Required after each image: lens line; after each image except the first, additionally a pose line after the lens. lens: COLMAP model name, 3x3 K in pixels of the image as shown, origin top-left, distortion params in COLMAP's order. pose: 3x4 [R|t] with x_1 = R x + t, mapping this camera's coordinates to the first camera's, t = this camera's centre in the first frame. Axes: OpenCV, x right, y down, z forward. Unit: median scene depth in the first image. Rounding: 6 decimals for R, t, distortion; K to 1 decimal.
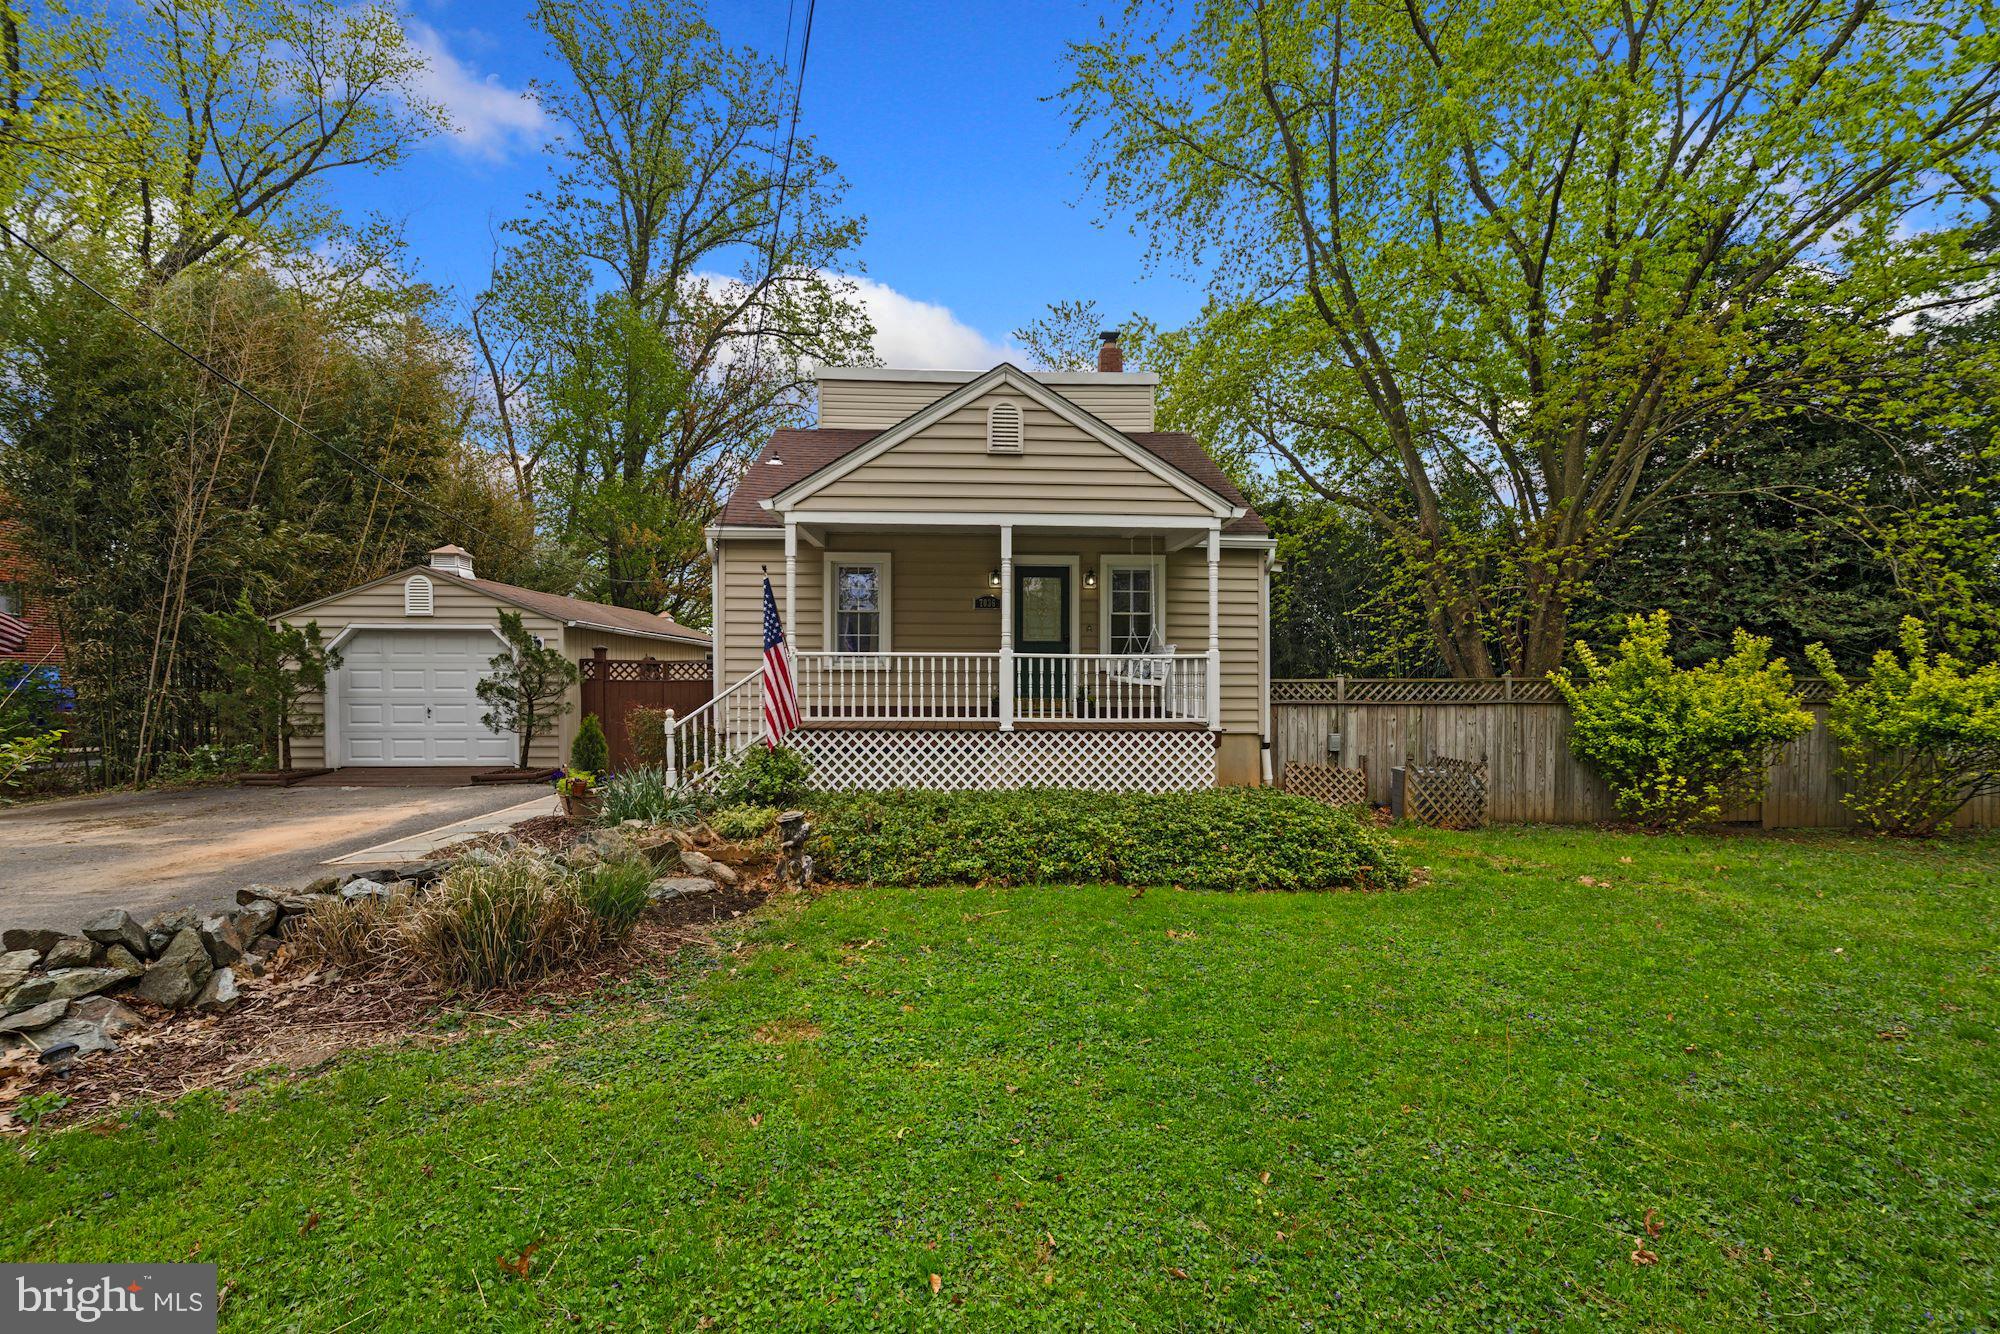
lens RADIAL K [[847.2, 0, 999.7], [0, 847.2, 673.1], [0, 0, 1]] dist [0.000236, 0.000196]
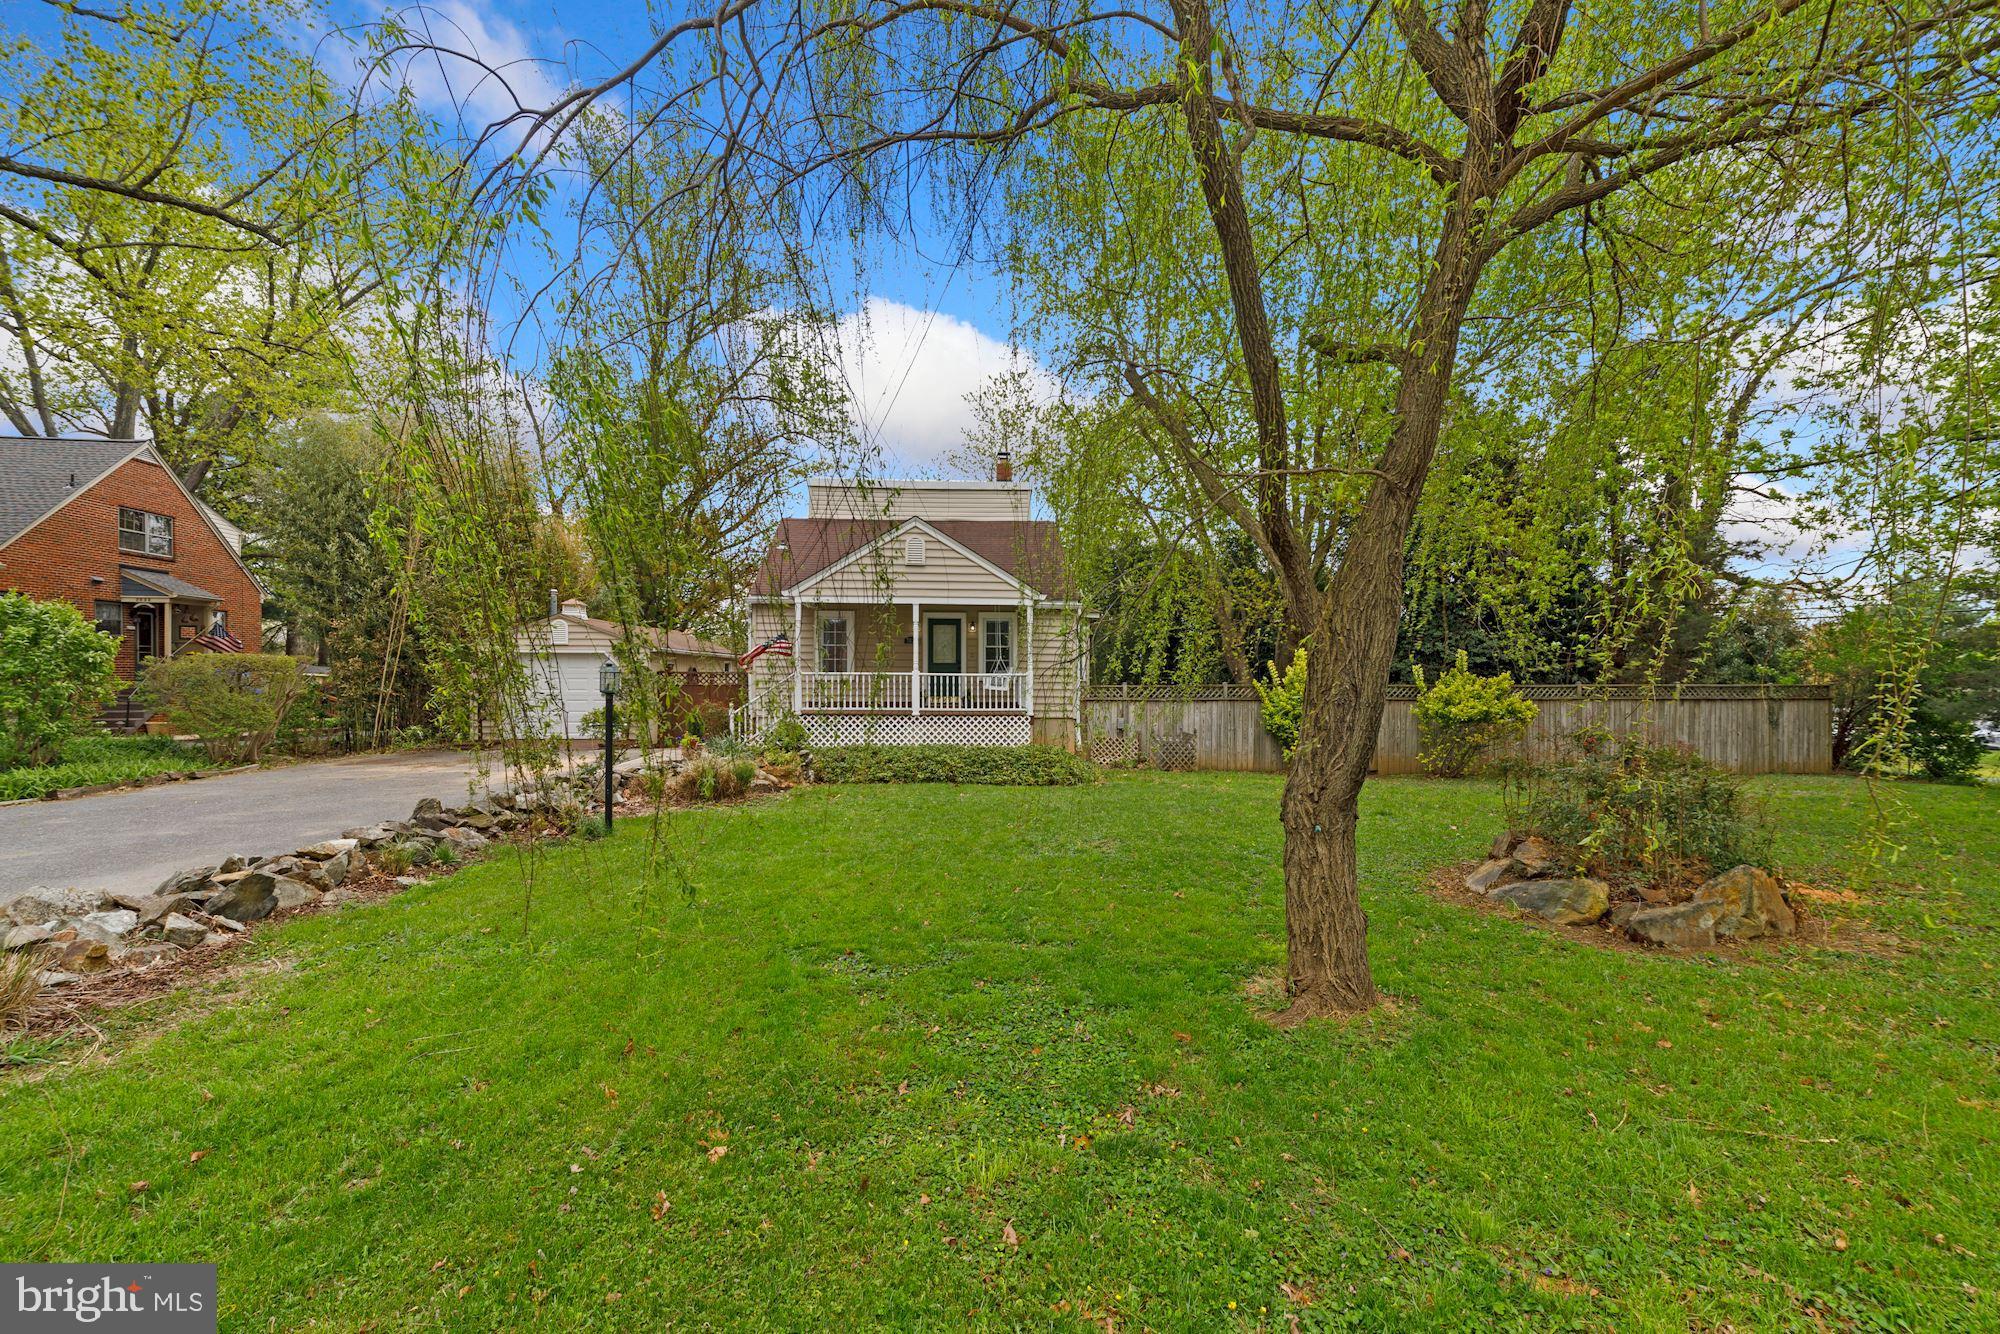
lens RADIAL K [[847.2, 0, 1000.6], [0, 847.2, 668.4], [0, 0, 1]] dist [0.000236, 0.000196]
pose [[0.999623, 0.002602, 0.027328, 0.115899], [-0.002696, 0.999991, 0.003392, -0.033118], [-0.027319, -0.003464, 0.999621, -0.690852]]
